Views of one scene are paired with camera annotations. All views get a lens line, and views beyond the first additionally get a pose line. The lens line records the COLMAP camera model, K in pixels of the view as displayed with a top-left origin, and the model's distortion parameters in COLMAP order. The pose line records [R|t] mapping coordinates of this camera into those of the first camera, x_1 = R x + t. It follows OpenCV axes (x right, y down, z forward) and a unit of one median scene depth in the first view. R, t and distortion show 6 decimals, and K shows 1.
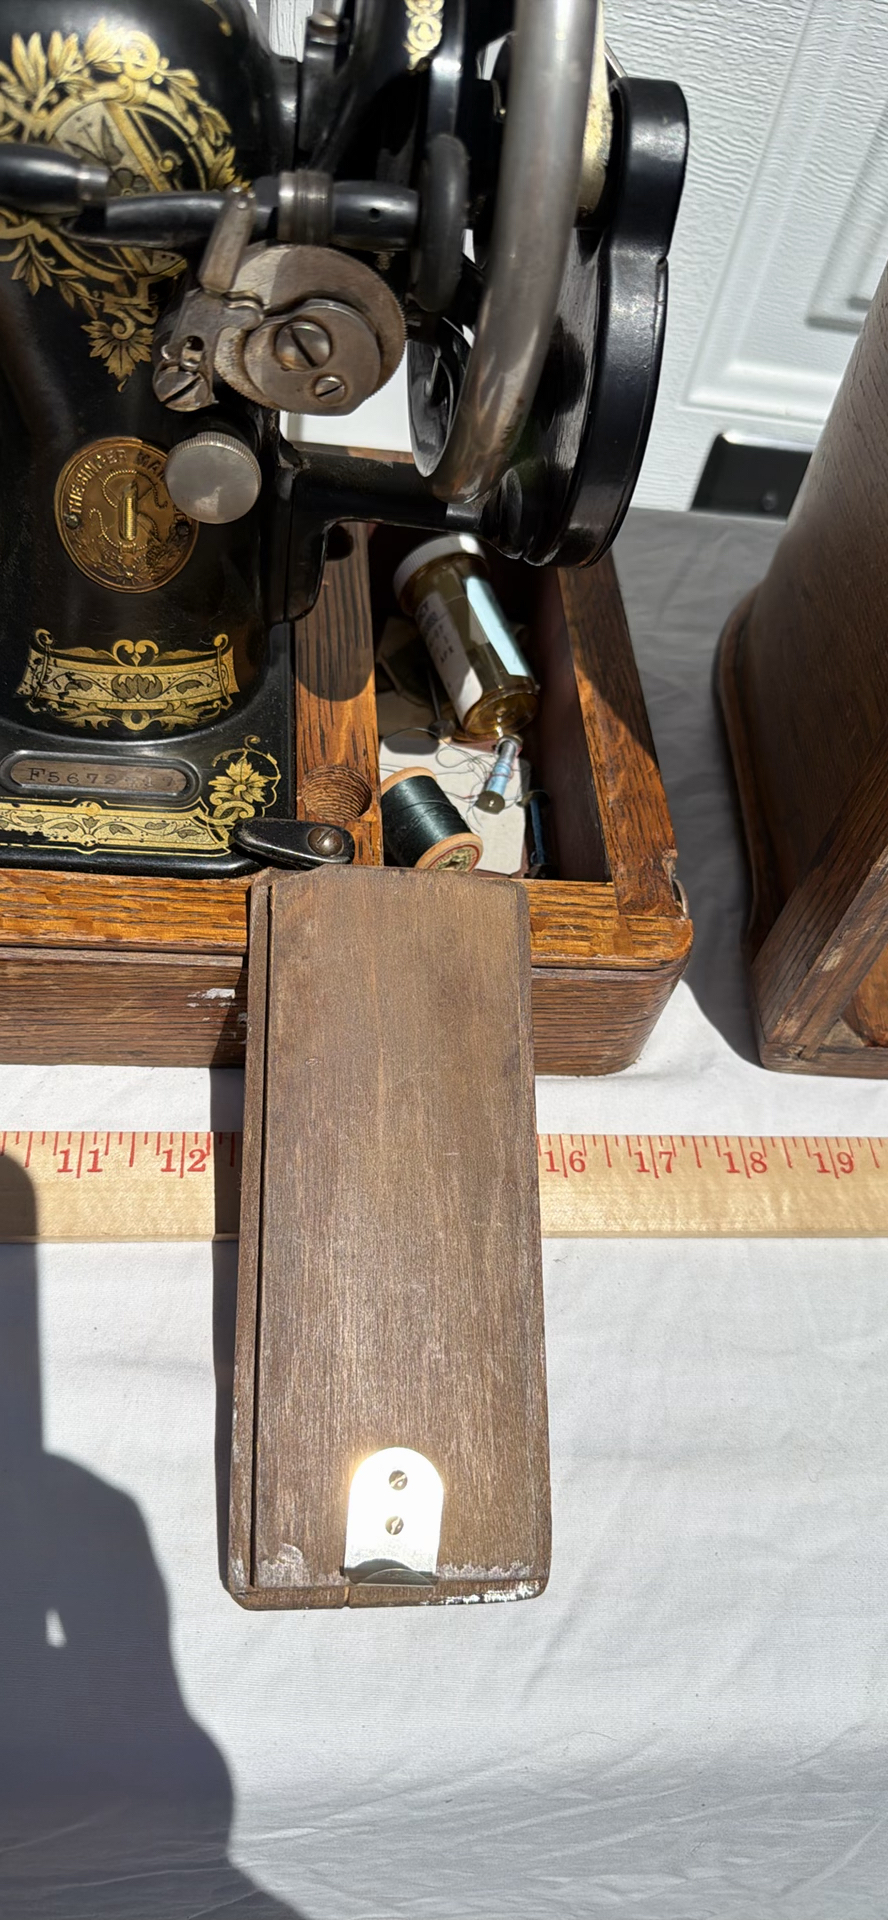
lens RADIAL K [[1315.5, 0, 478.4], [0, 1315.5, 964.9], [0, 0, 1]] dist [-0.000181, -0.045072]
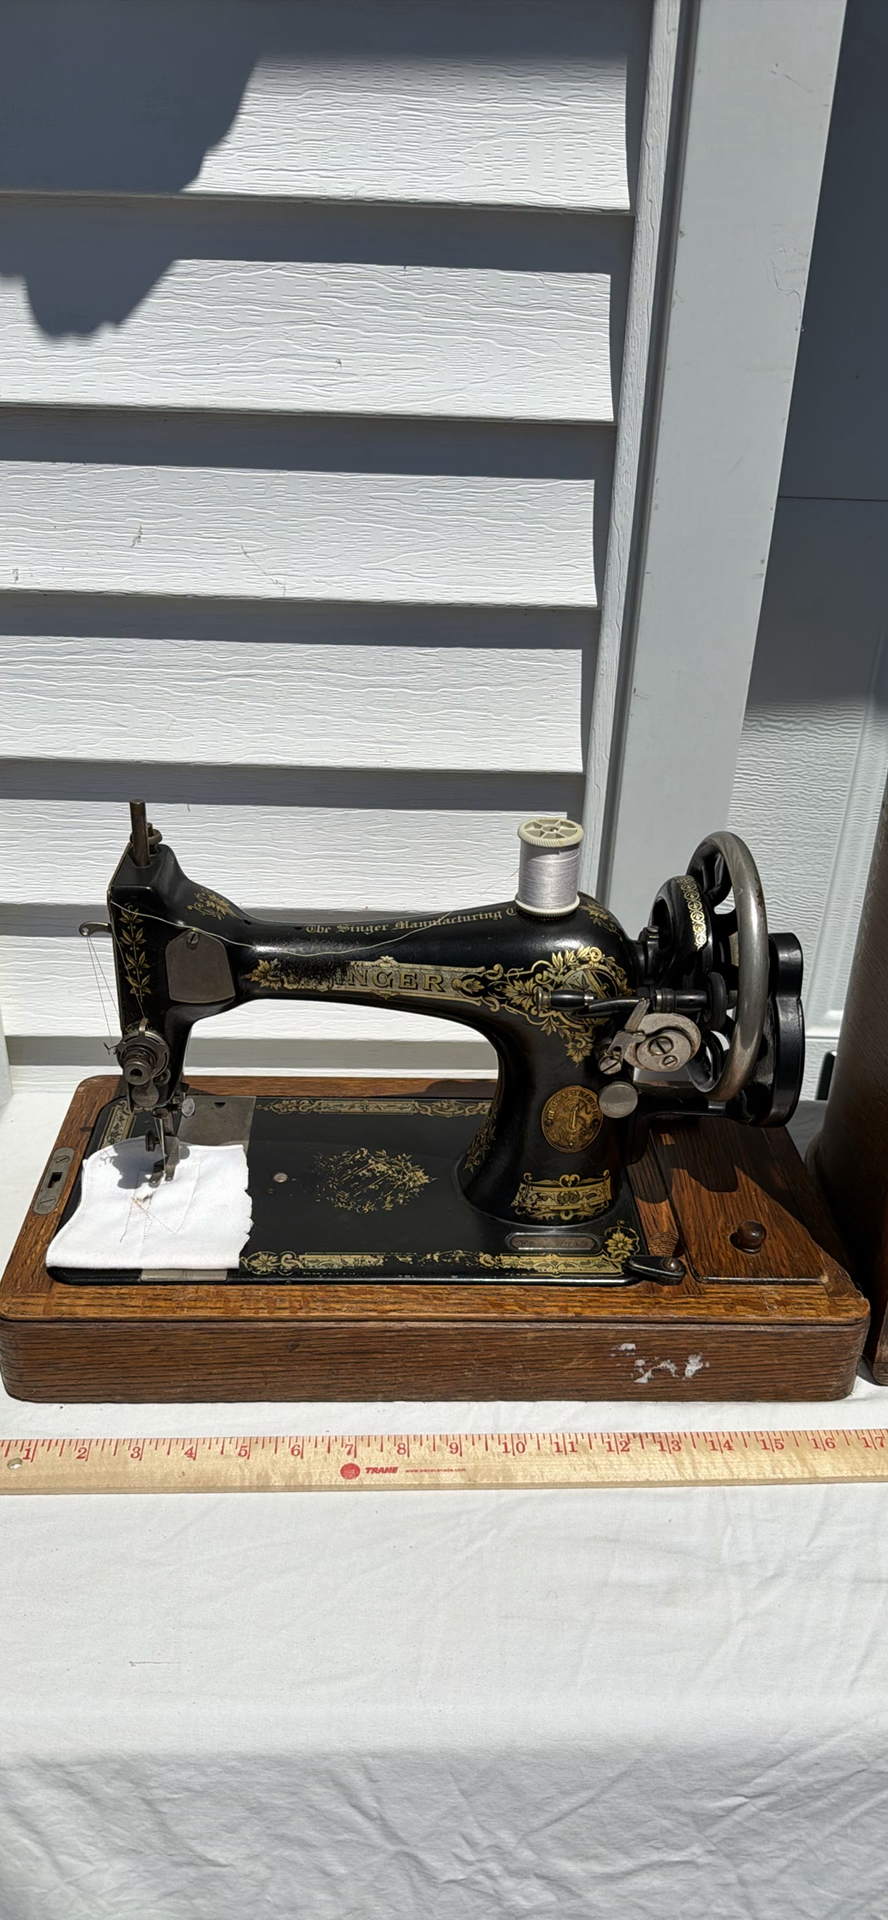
lens RADIAL K [[1430.6, 0, 425.0], [0, 1430.6, 942.3], [0, 0, 1]] dist [0.163186, -0.237641]
pose [[0.991699, -0.102574, -0.077534, -0.277405], [0.057265, 0.892234, -0.447928, 0.455574], [0.115124, 0.439770, 0.890701, -1.292200]]
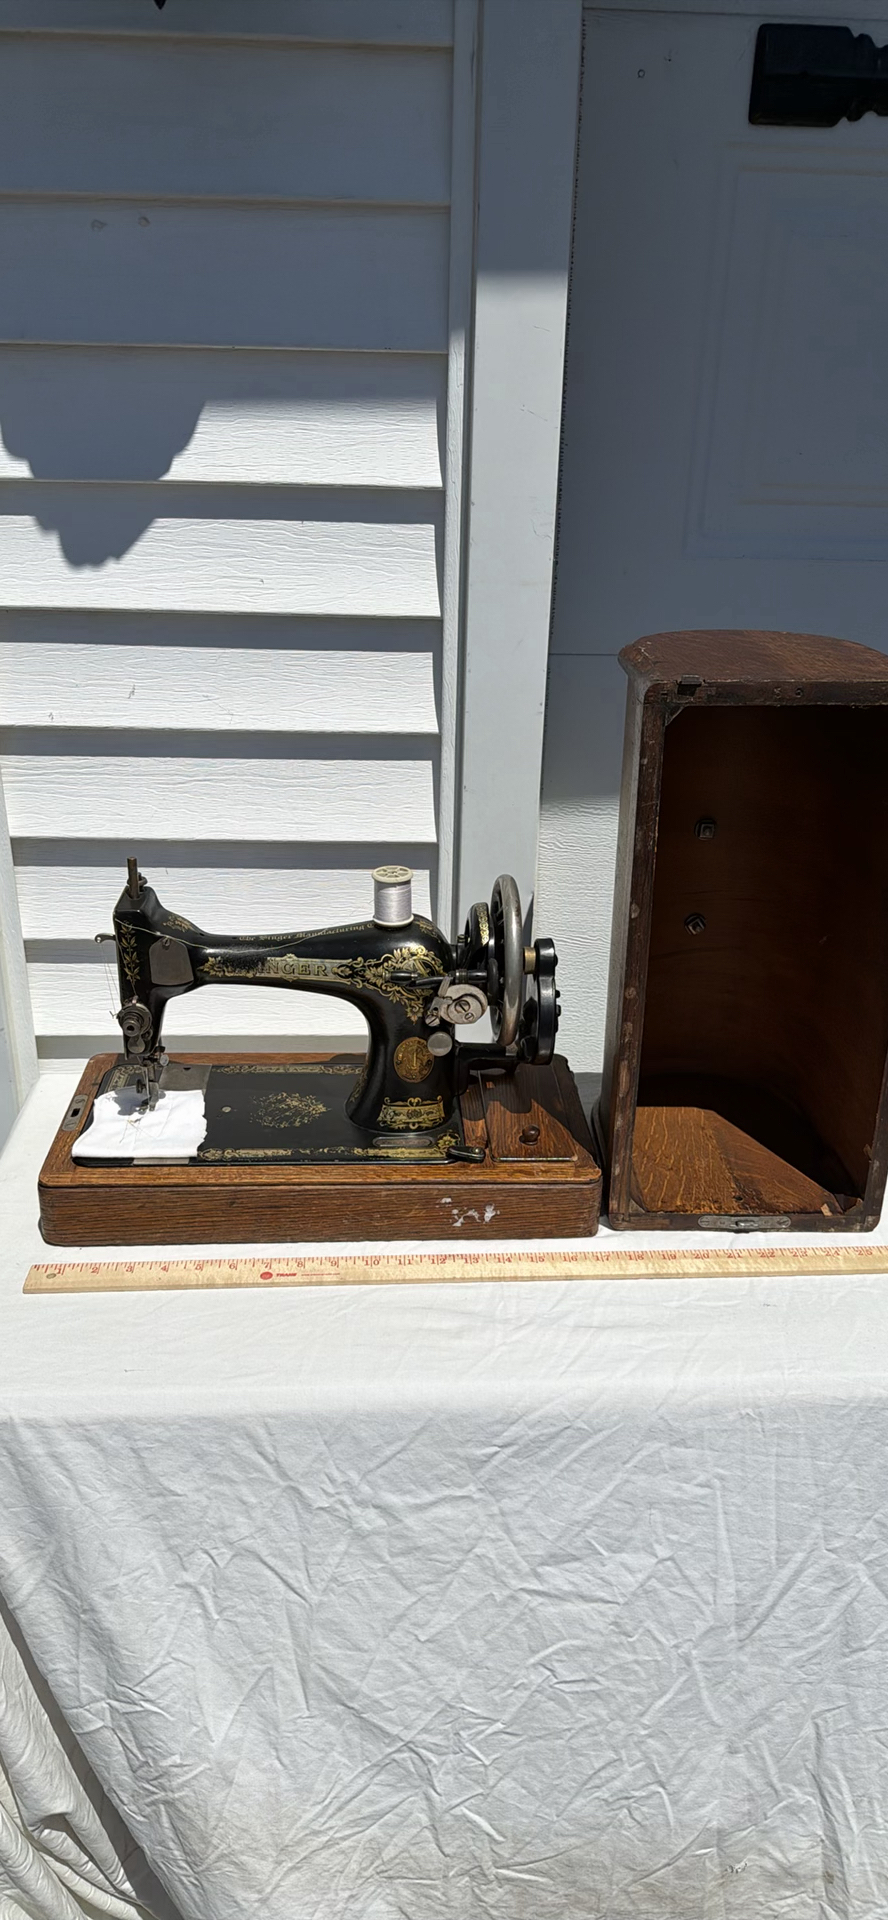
lens RADIAL K [[1658.5, 0, 465.7], [0, 1658.5, 954.3], [0, 0, 1]] dist [0.241101, -0.005117]
pose [[0.990205, -0.121843, -0.068180, 0.195430], [0.069403, 0.853249, -0.516864, 1.622290], [0.121151, 0.507070, 0.853348, -2.746445]]
